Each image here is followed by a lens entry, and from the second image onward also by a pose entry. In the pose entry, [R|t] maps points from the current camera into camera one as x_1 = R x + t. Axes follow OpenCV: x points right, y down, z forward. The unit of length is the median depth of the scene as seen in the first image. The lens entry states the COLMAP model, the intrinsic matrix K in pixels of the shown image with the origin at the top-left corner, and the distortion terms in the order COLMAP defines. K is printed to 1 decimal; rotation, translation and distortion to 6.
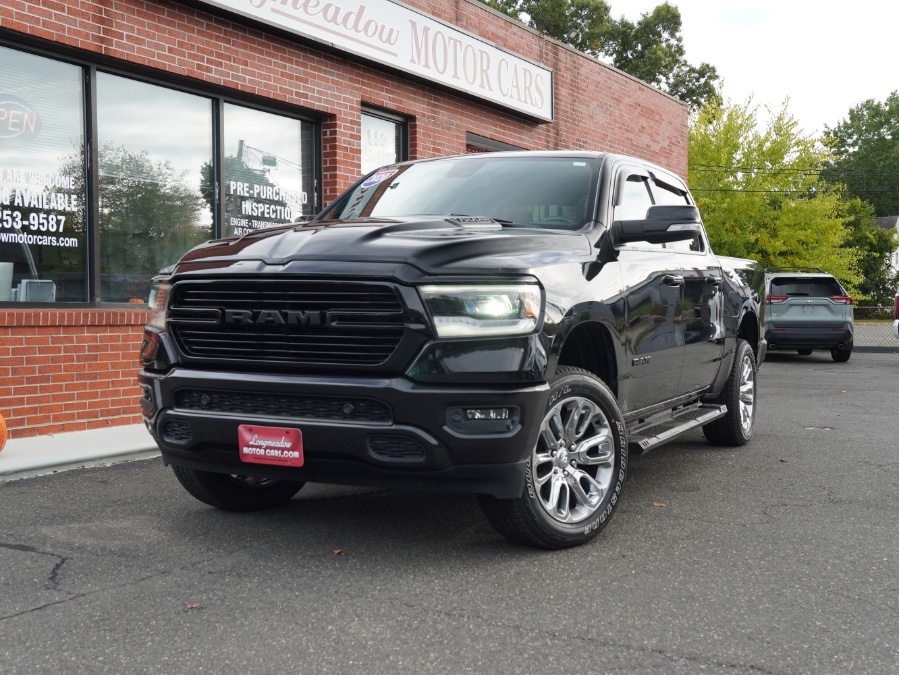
lens RADIAL K [[1111.8, 0, 449.8], [0, 1111.8, 335.1], [0, 0, 1]] dist [0.005304, 0.291176]
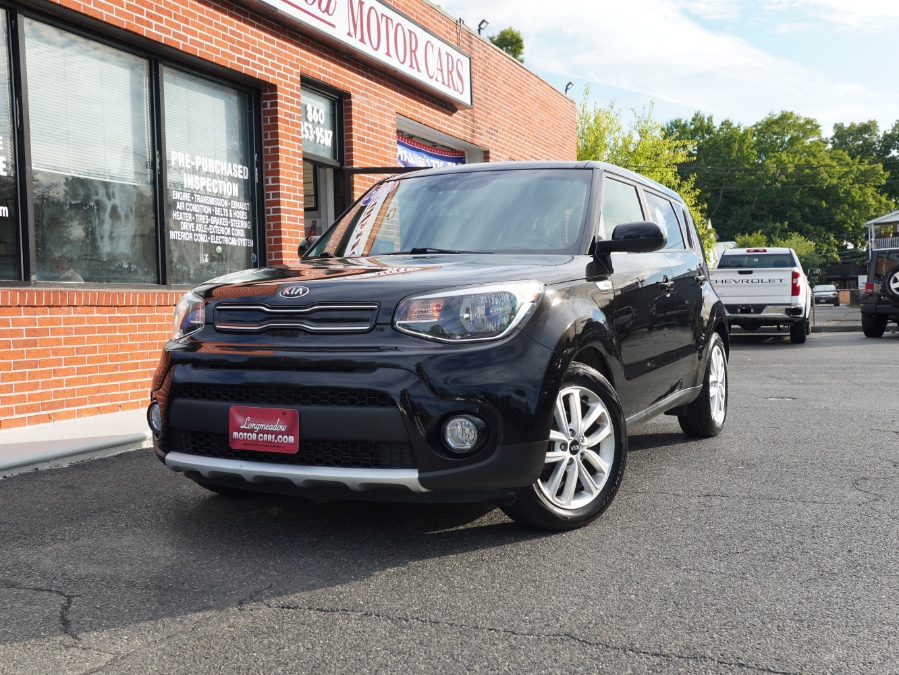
lens RADIAL K [[995.9, 0, 450.3], [0, 995.9, 339.0], [0, 0, 1]] dist [-0.031187, 0.190289]
pose [[0.989187, -0.024026, 0.144679, -0.088307], [0.022919, 0.999694, 0.009316, 0.013893], [-0.144858, -0.005900, 0.989435, 0.148259]]
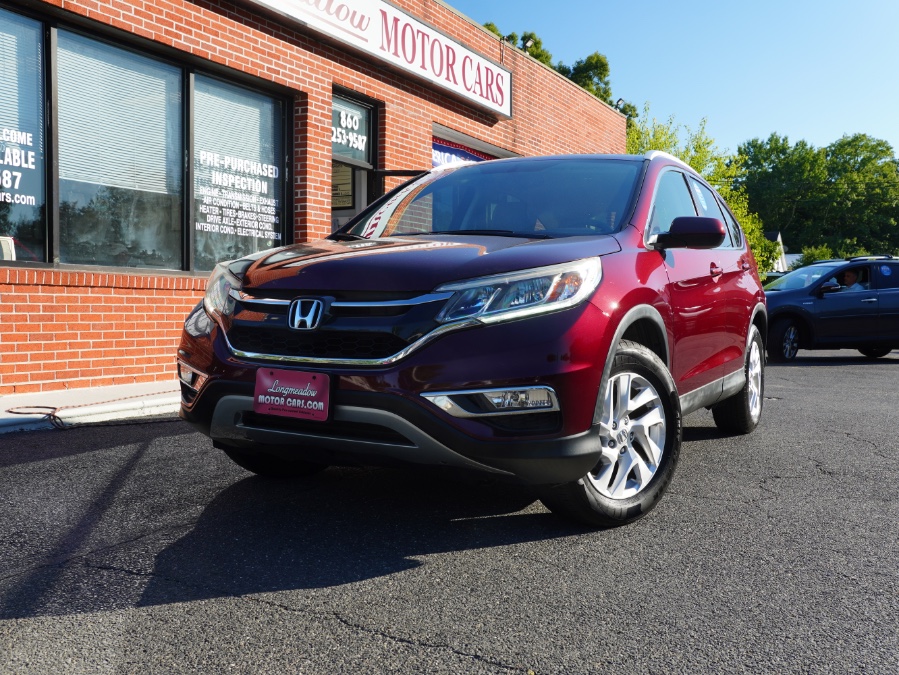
lens RADIAL K [[898.0, 0, 450.1], [0, 898.0, 339.5], [0, 0, 1]] dist [-0.077710, 0.164147]
pose [[0.999207, 0.011100, 0.038232, 0.001554], [-0.011653, 0.999830, 0.014294, 0.019179], [-0.038067, -0.014729, 0.999167, 0.168532]]
